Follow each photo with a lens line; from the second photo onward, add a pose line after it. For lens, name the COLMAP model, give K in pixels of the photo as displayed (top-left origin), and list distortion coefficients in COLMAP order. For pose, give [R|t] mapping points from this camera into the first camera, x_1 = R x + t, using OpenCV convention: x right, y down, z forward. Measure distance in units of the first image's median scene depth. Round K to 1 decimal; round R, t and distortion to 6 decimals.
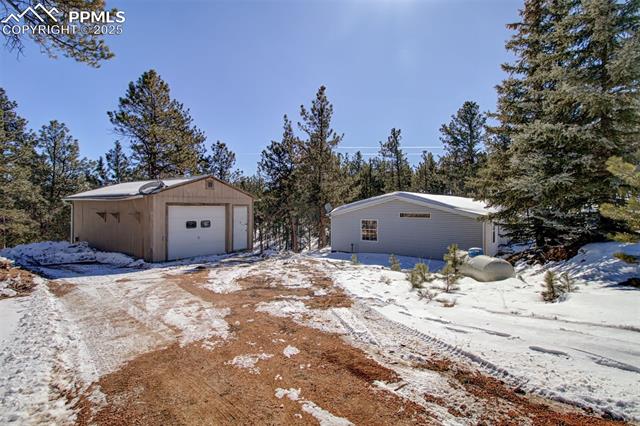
lens RADIAL K [[323.2, 0, 321.4], [0, 323.2, 212.1], [0, 0, 1]] dist [0.001228, -0.001605]
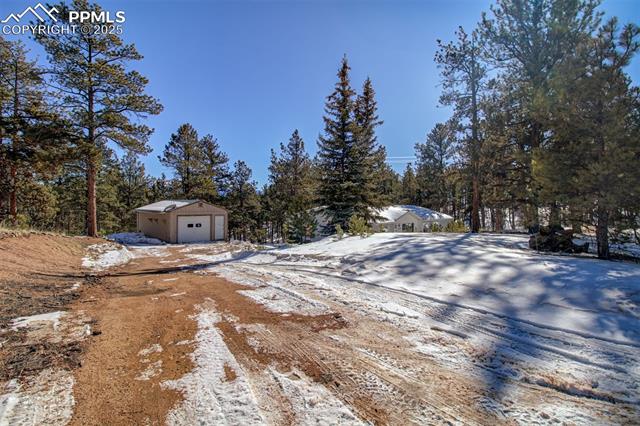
lens RADIAL K [[323.2, 0, 318.8], [0, 323.2, 211.6], [0, 0, 1]] dist [0.001228, -0.001605]
pose [[0.986644, 0.013905, -0.162296, 0.342218], [-0.012048, 0.999850, 0.012416, -0.039769], [0.162444, -0.010295, 0.986664, -0.409409]]
